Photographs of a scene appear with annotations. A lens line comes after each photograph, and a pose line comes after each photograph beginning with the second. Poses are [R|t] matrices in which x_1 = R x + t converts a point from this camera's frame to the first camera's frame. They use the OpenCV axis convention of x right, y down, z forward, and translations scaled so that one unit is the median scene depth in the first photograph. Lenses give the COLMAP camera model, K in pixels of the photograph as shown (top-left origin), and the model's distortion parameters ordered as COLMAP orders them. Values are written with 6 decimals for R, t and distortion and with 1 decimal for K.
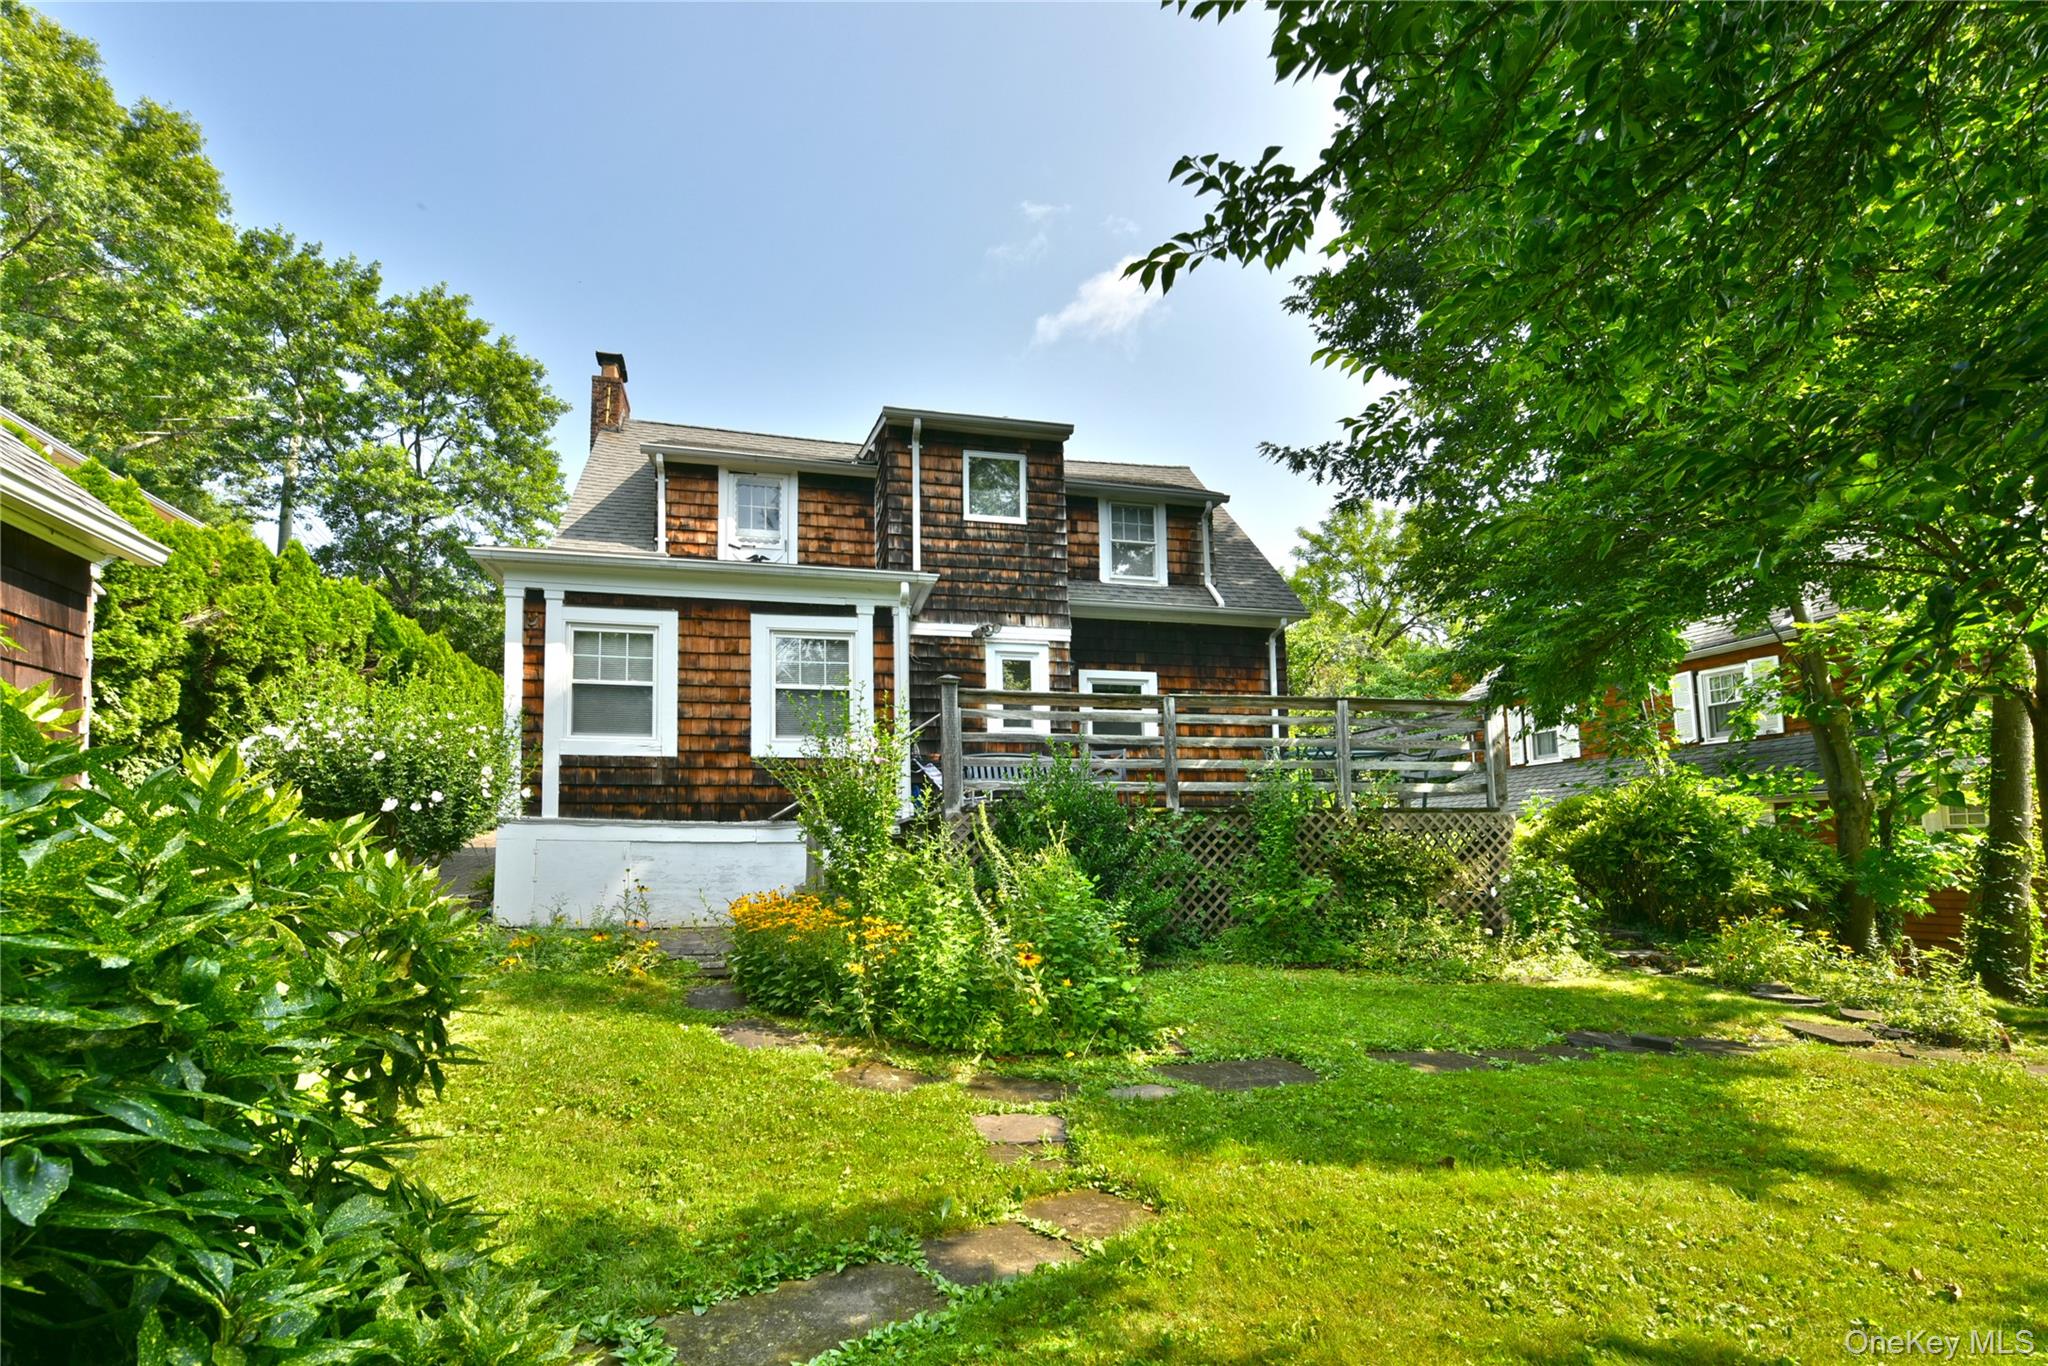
lens RADIAL K [[949.3, 0, 1002.2], [0, 949.3, 696.6], [0, 0, 1]] dist [-0.004477, 0.000873]
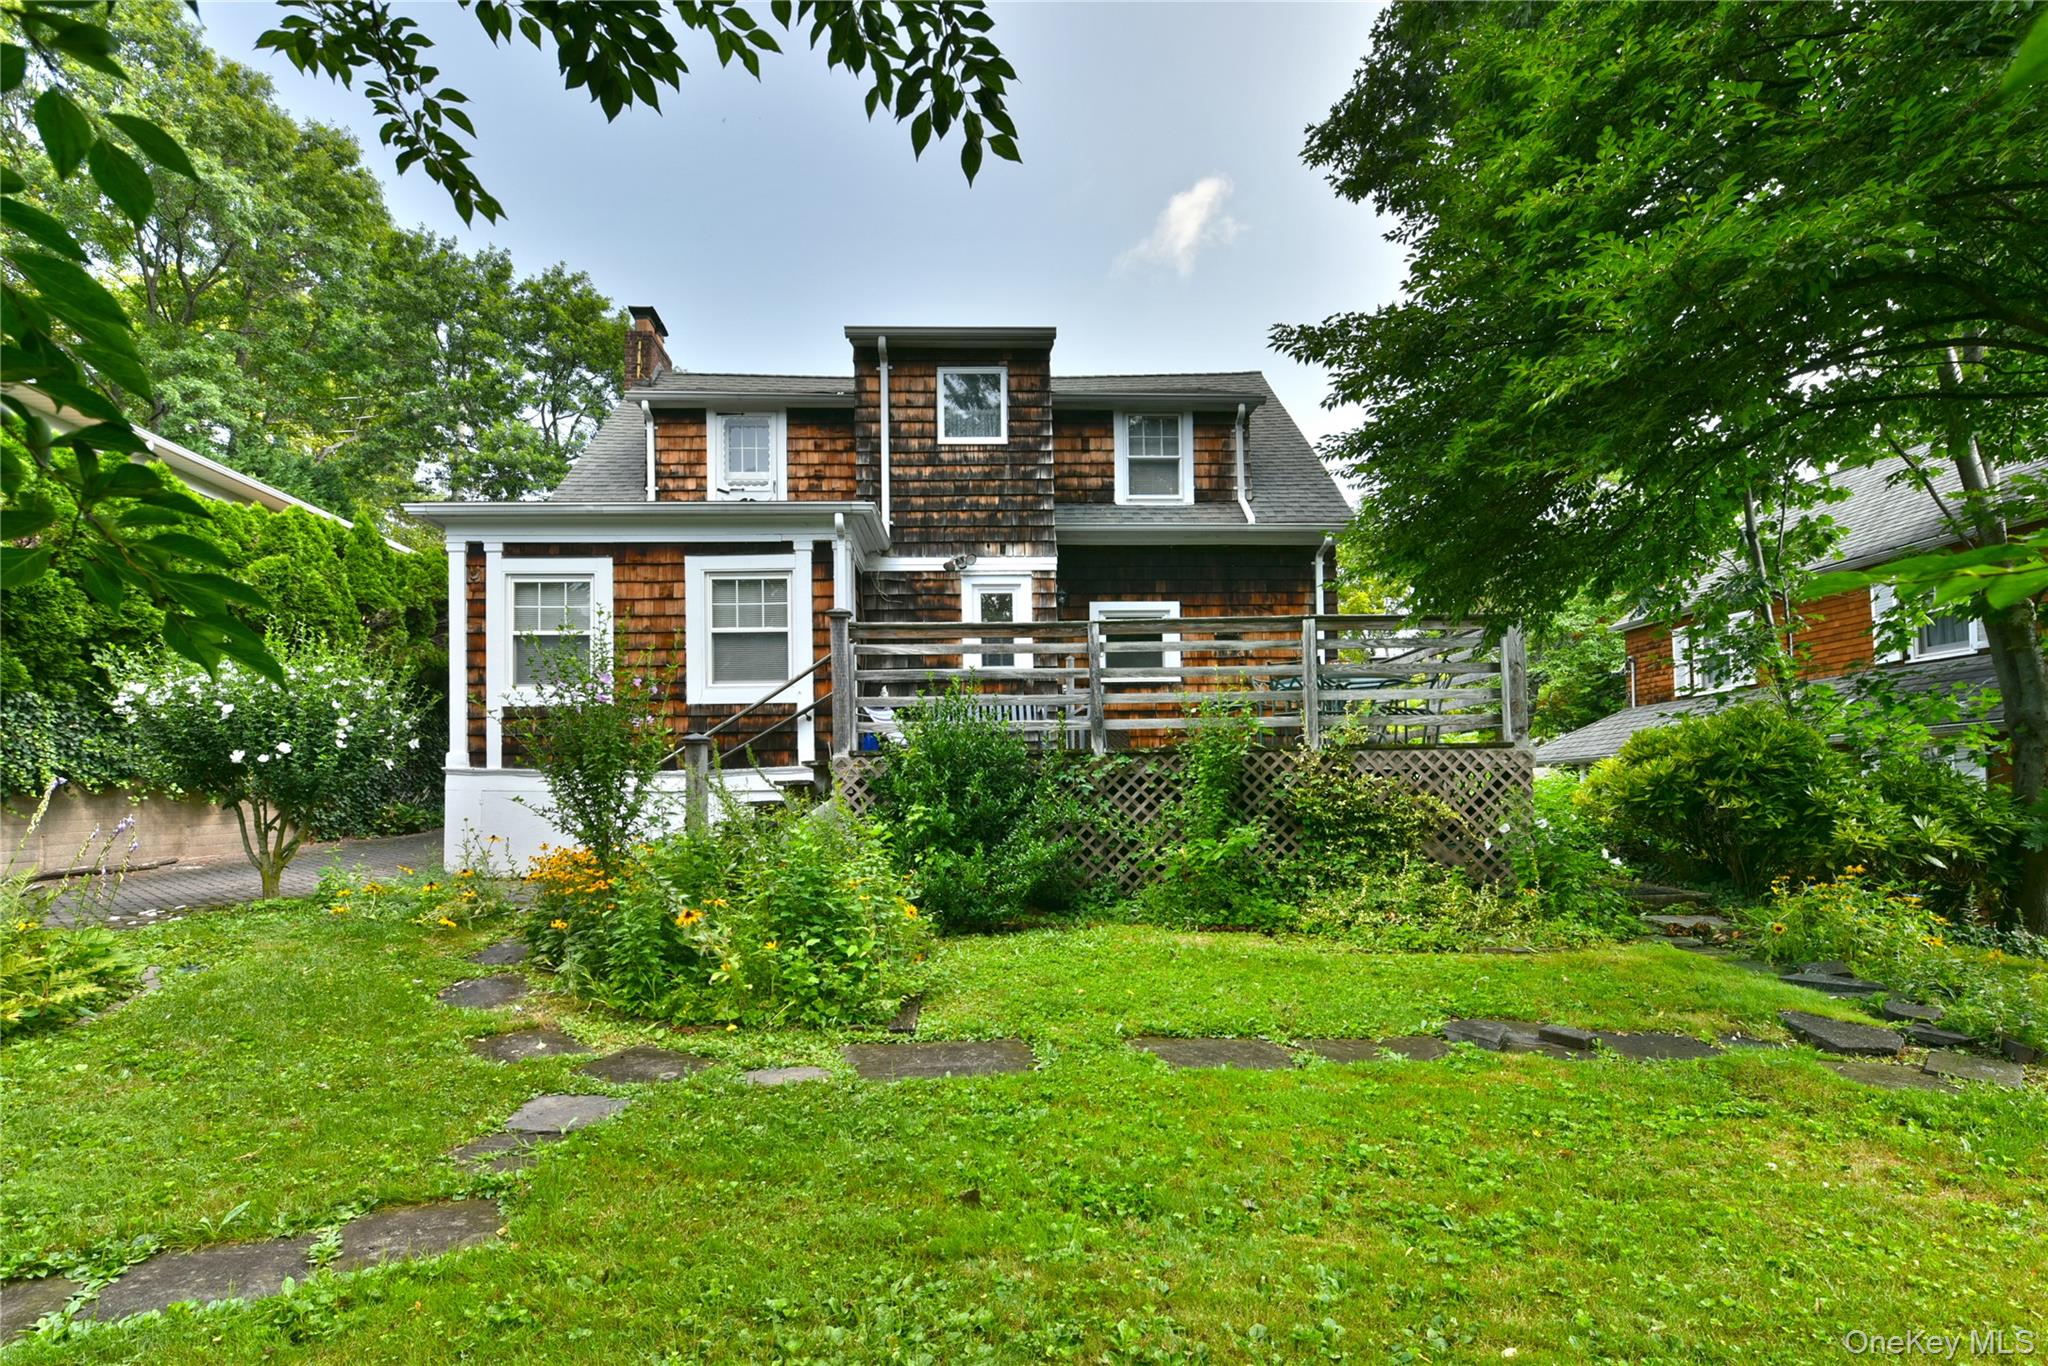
lens RADIAL K [[949.3, 0, 1023.1], [0, 949.3, 712.1], [0, 0, 1]] dist [-0.004477, 0.000873]
pose [[0.981121, -0.023830, -0.191923, 0.213211], [0.036807, 0.997249, 0.064340, 0.017959], [0.189862, -0.070190, 0.979299, 0.092975]]
